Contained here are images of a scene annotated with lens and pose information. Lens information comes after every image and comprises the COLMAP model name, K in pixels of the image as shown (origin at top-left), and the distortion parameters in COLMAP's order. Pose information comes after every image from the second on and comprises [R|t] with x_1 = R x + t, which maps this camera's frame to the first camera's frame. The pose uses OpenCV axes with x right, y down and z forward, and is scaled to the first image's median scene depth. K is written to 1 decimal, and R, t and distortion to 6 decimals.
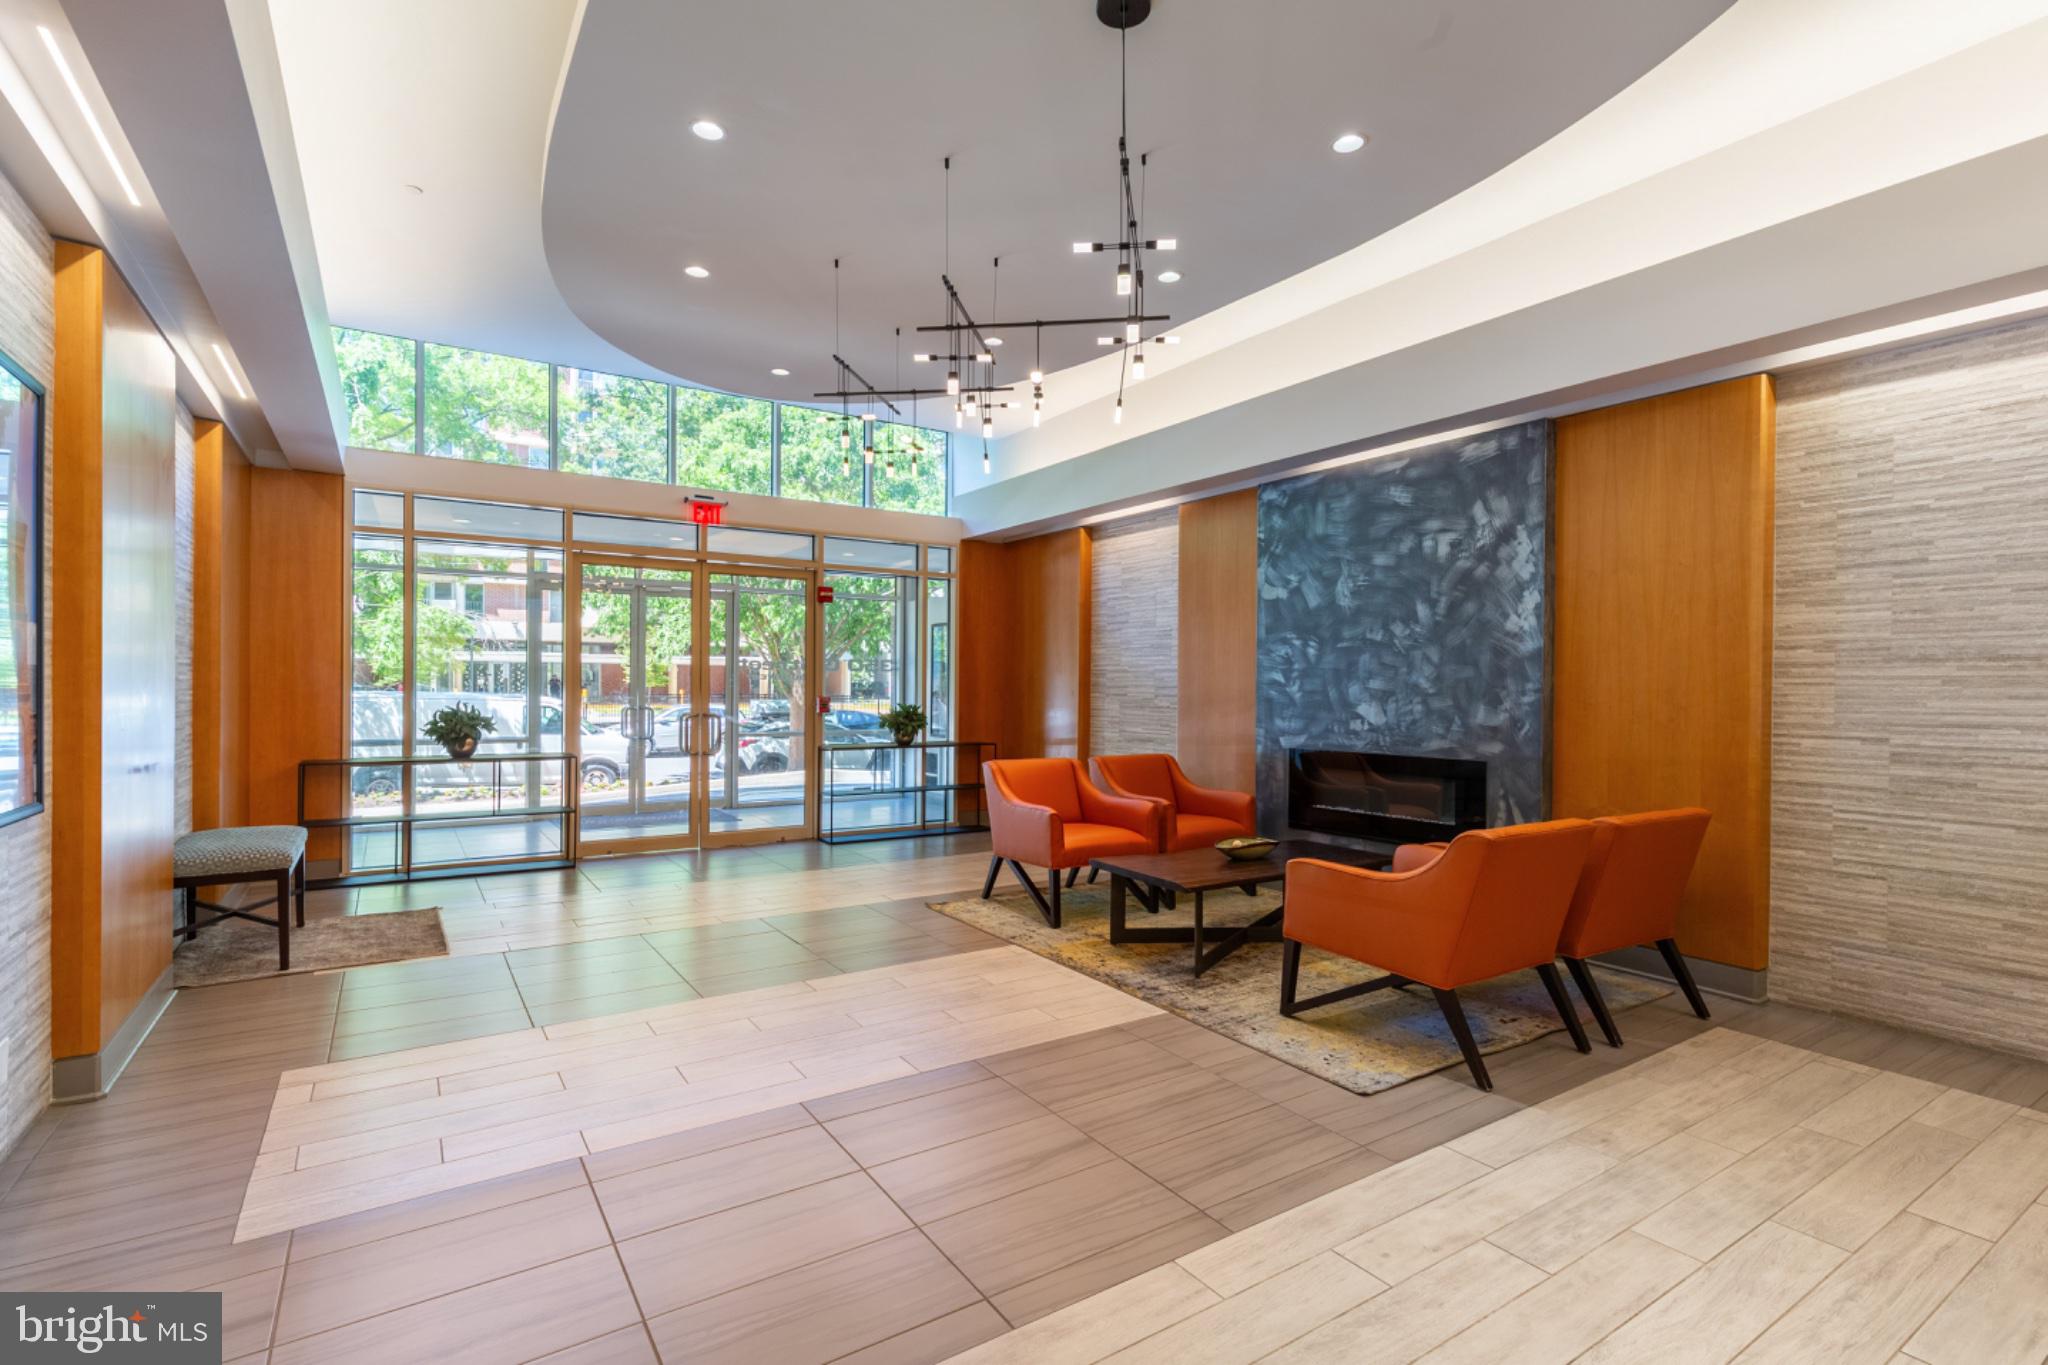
lens RADIAL K [[932.9, 0, 1020.4], [0, 932.9, 687.6], [0, 0, 1]] dist [0.007308, -0.000057]
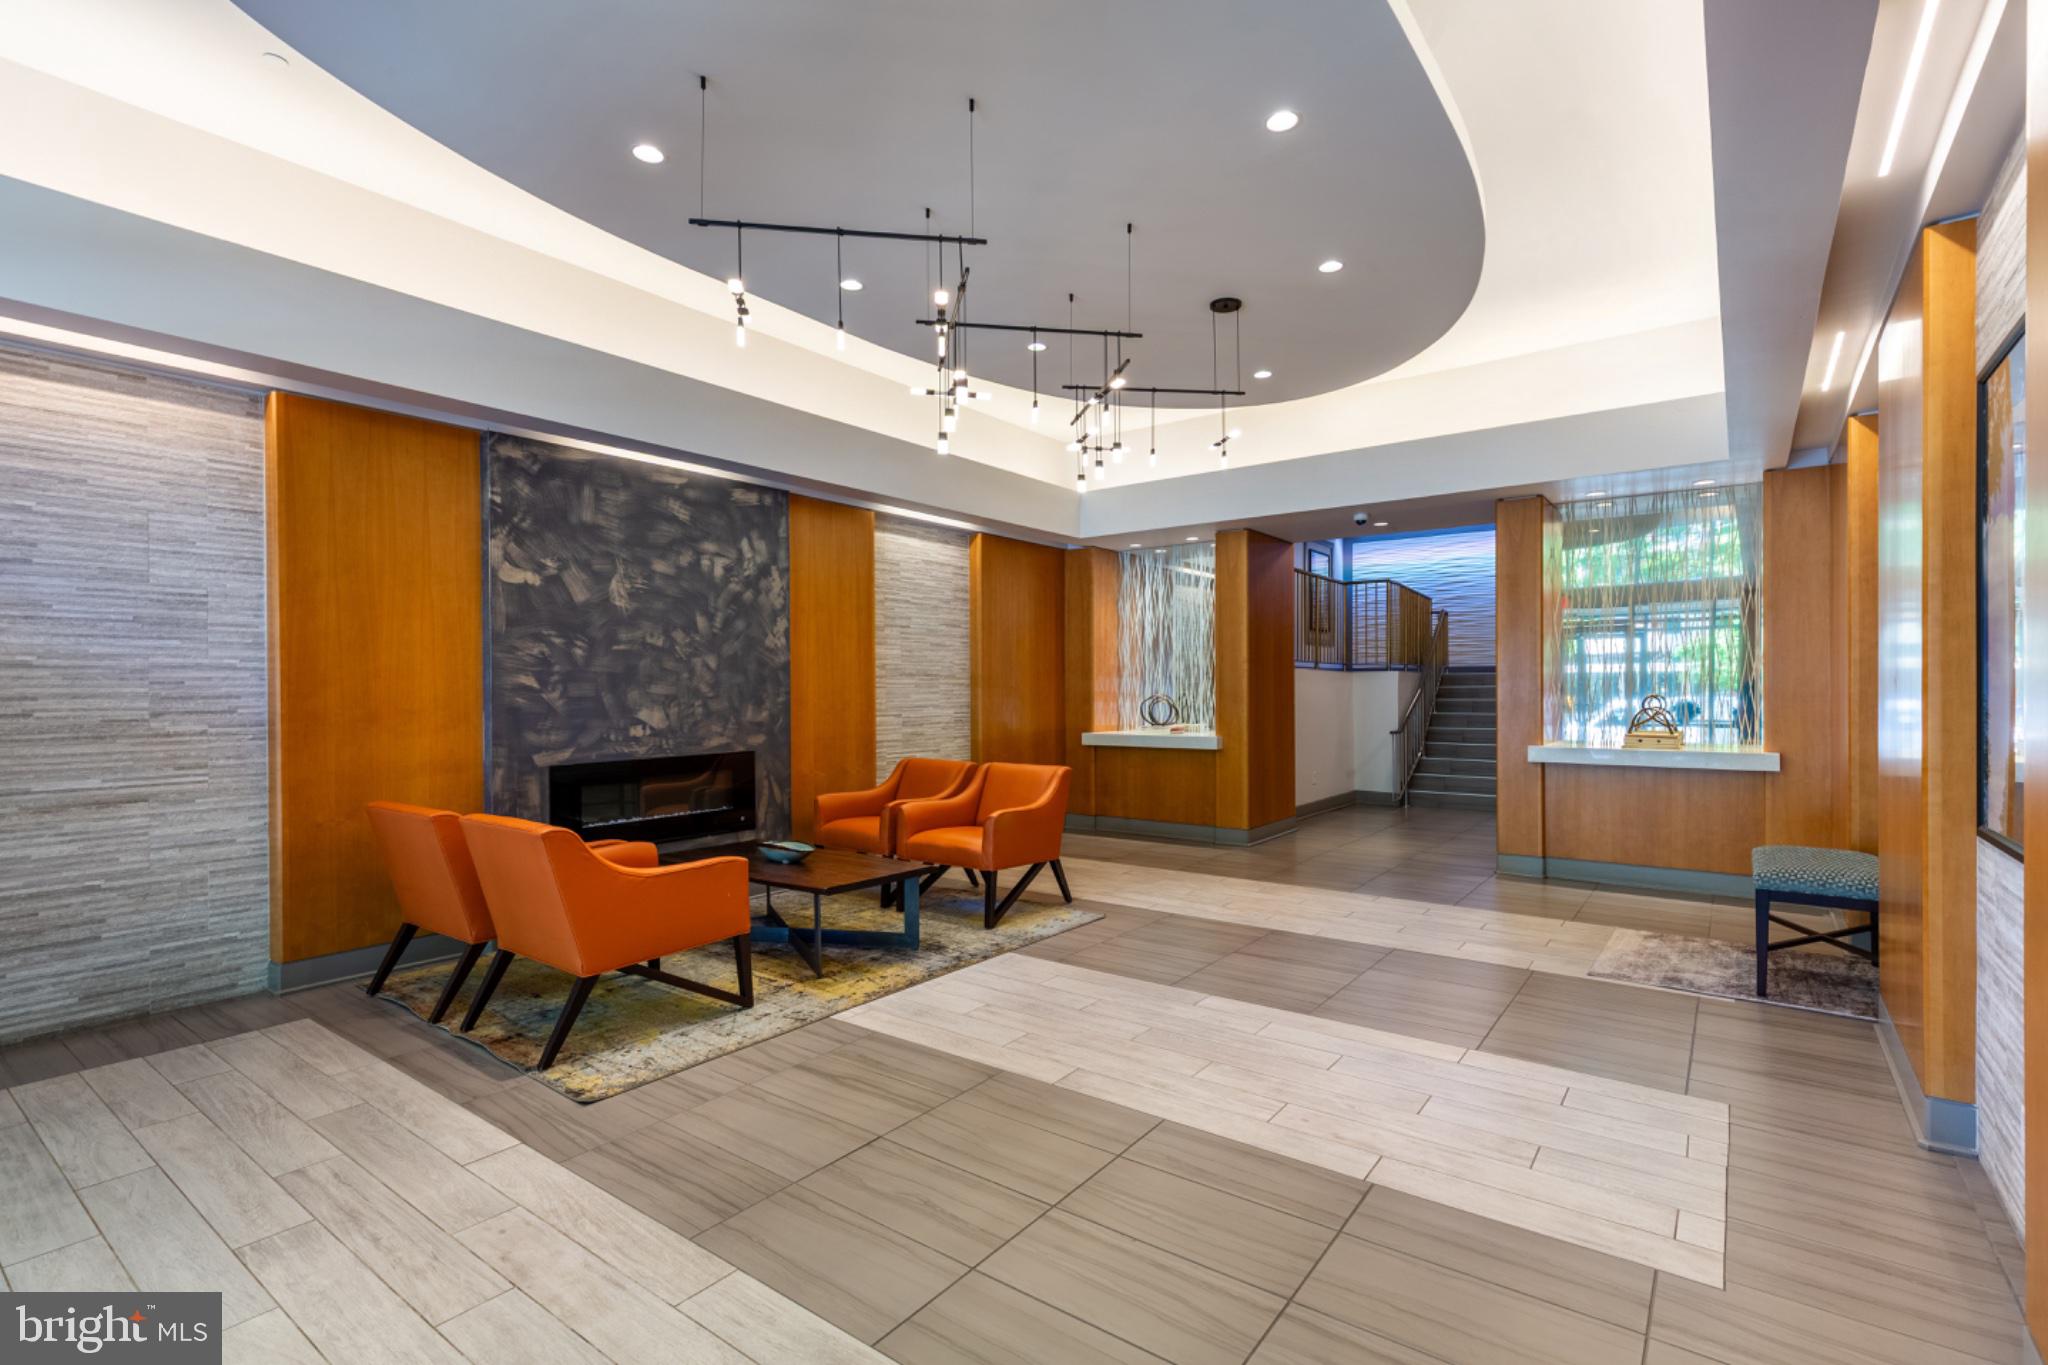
lens RADIAL K [[932.9, 0, 1020.4], [0, 932.9, 687.6], [0, 0, 1]] dist [0.007308, -0.000057]
pose [[-0.324230, 0.000579, 0.945978, -0.726532], [0.009992, 0.999946, 0.002813, -0.004188], [-0.945926, 0.010364, -0.324218, 0.989769]]
